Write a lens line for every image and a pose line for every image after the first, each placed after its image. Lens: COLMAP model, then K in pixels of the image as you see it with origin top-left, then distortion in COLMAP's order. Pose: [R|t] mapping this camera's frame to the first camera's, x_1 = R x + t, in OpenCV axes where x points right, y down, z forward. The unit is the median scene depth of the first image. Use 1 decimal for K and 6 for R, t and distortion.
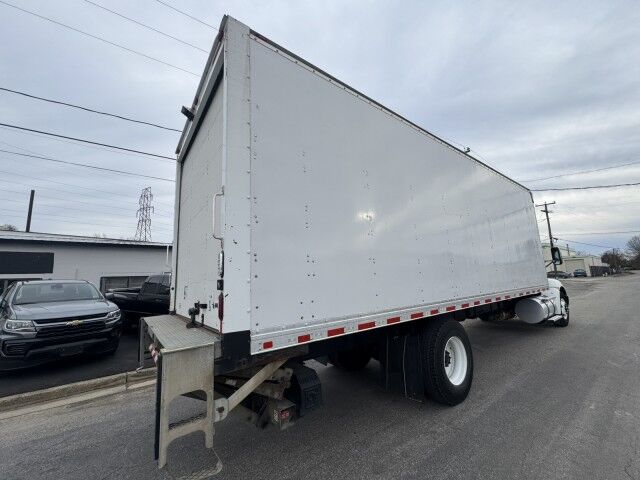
lens RADIAL K [[255.9, 0, 318.9], [0, 255.9, 239.2], [0, 0, 1]] dist [-0.003239, -0.000197]
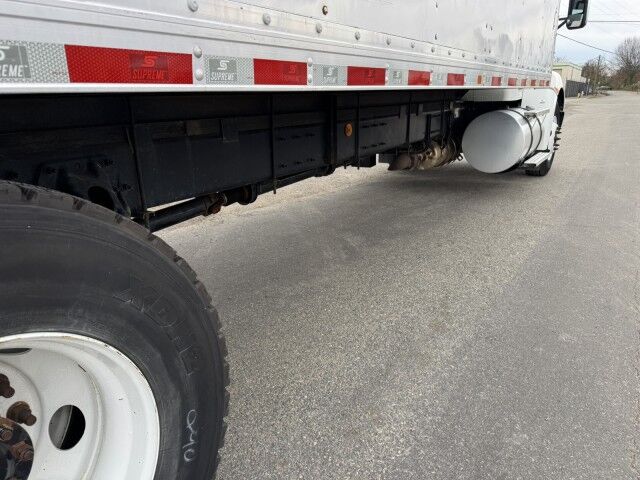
lens RADIAL K [[450.5, 0, 320.0], [0, 450.5, 240.0], [0, 0, 1]] dist [0.083339, -0.105078]
pose [[0.937966, -0.081367, 0.337045, 0.321545], [-0.076781, 0.899197, 0.430755, 0.132543], [-0.338119, -0.429912, 0.837169, 0.431429]]
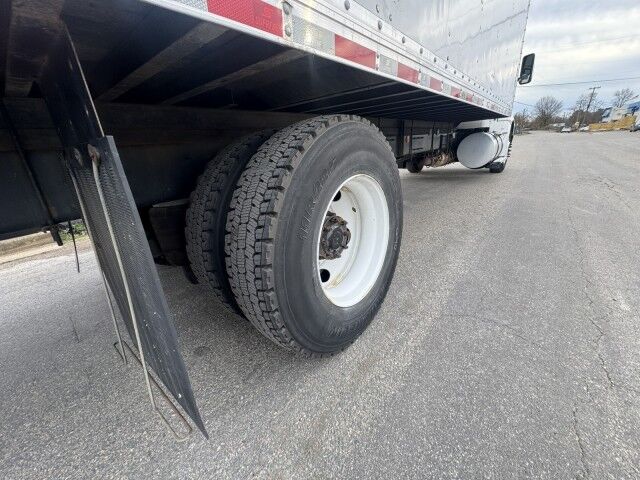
lens RADIAL K [[255.9, 0, 318.9], [0, 255.9, 239.2], [0, 0, 1]] dist [-0.003239, -0.000197]
pose [[0.970283, -0.105238, 0.217888, 0.214658], [-0.012155, 0.878136, 0.478257, 0.162117], [-0.241666, -0.466693, 0.850761, 0.379448]]
